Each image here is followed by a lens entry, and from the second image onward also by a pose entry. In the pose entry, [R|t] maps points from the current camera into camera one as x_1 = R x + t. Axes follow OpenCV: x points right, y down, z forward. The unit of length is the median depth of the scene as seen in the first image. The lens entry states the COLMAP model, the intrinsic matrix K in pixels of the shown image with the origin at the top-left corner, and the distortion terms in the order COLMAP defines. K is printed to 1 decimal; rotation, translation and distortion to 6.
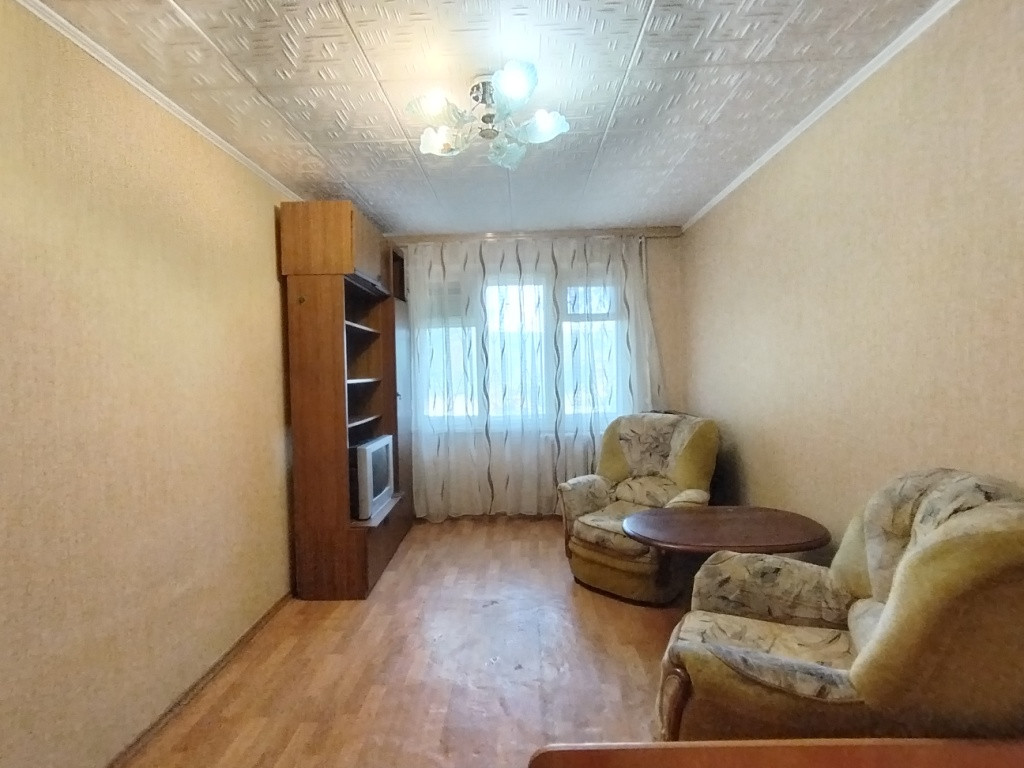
lens RADIAL K [[486.9, 0, 509.3], [0, 486.9, 379.9], [0, 0, 1]] dist [-0.013252, 0.001532]
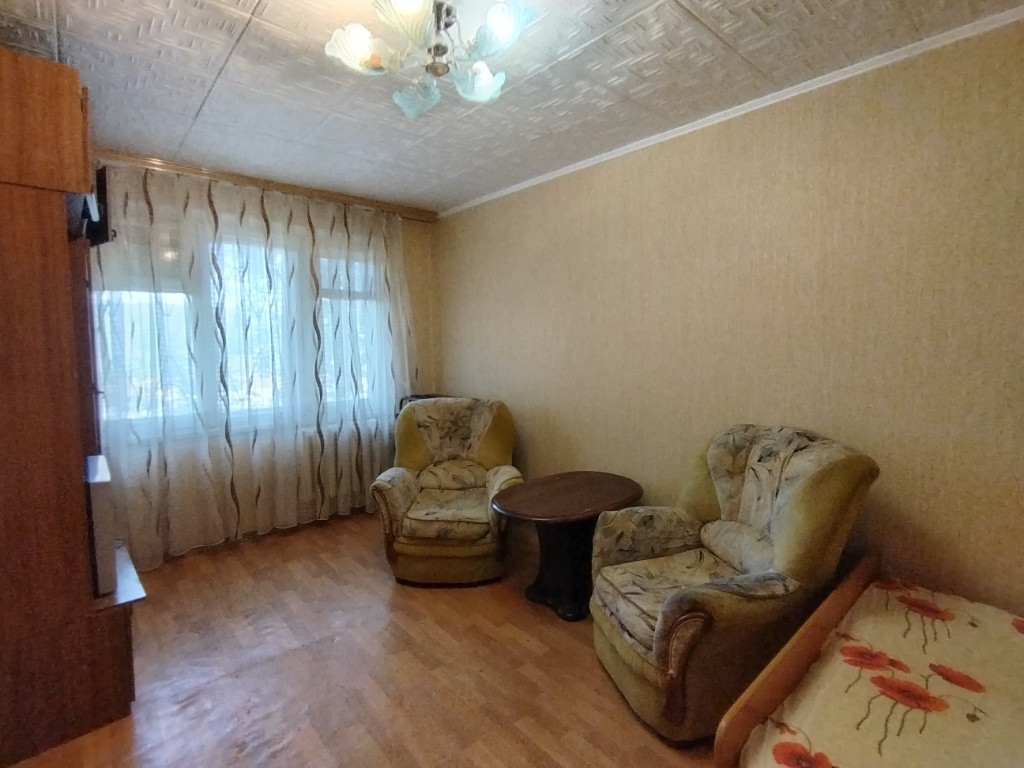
lens RADIAL K [[486.9, 0, 509.3], [0, 486.9, 379.9], [0, 0, 1]] dist [-0.013252, 0.001532]
pose [[0.731874, -0.033724, 0.680605, -0.344989], [0.005889, 0.999050, 0.043170, -0.013721], [-0.681415, -0.027587, 0.731377, 0.200826]]
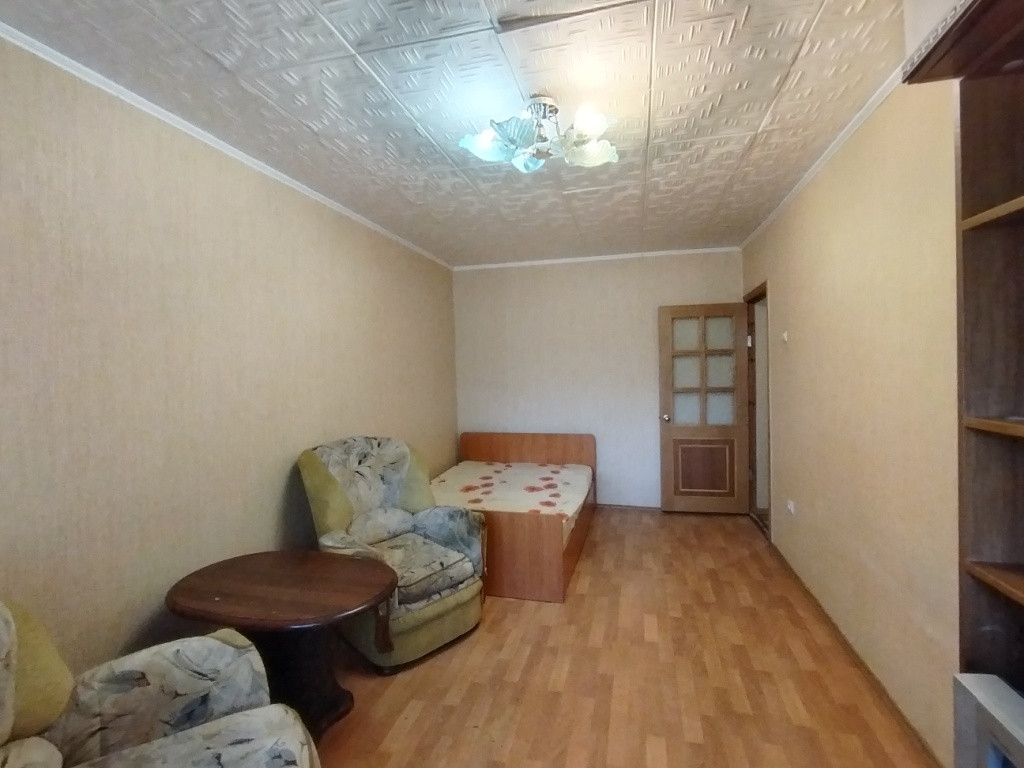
lens RADIAL K [[486.9, 0, 509.3], [0, 486.9, 379.9], [0, 0, 1]] dist [-0.013252, 0.001532]
pose [[-0.972256, 0.041855, 0.230145, -0.122168], [0.051578, 0.998006, 0.036389, -0.050414], [-0.228163, 0.047250, -0.972476, 1.336697]]
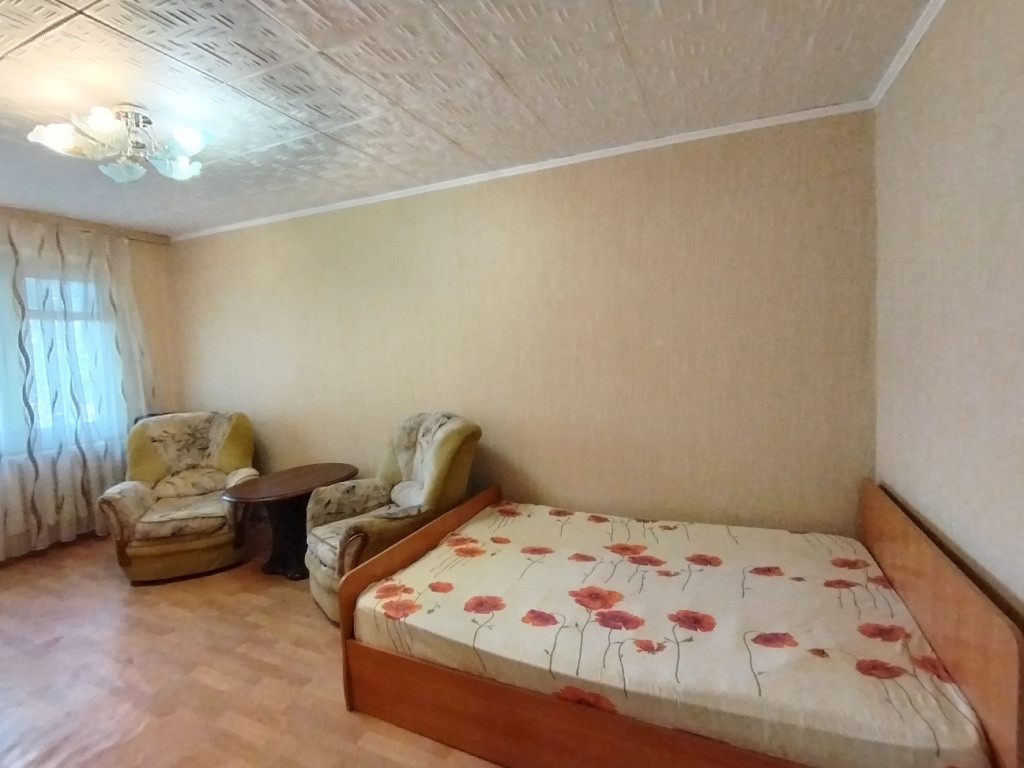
lens RADIAL K [[486.9, 0, 509.3], [0, 486.9, 379.9], [0, 0, 1]] dist [-0.013252, 0.001532]
pose [[0.391971, -0.043335, 0.918956, -0.479245], [0.043285, 0.998652, 0.028630, -0.005637], [-0.918959, 0.028555, 0.393319, -0.116218]]
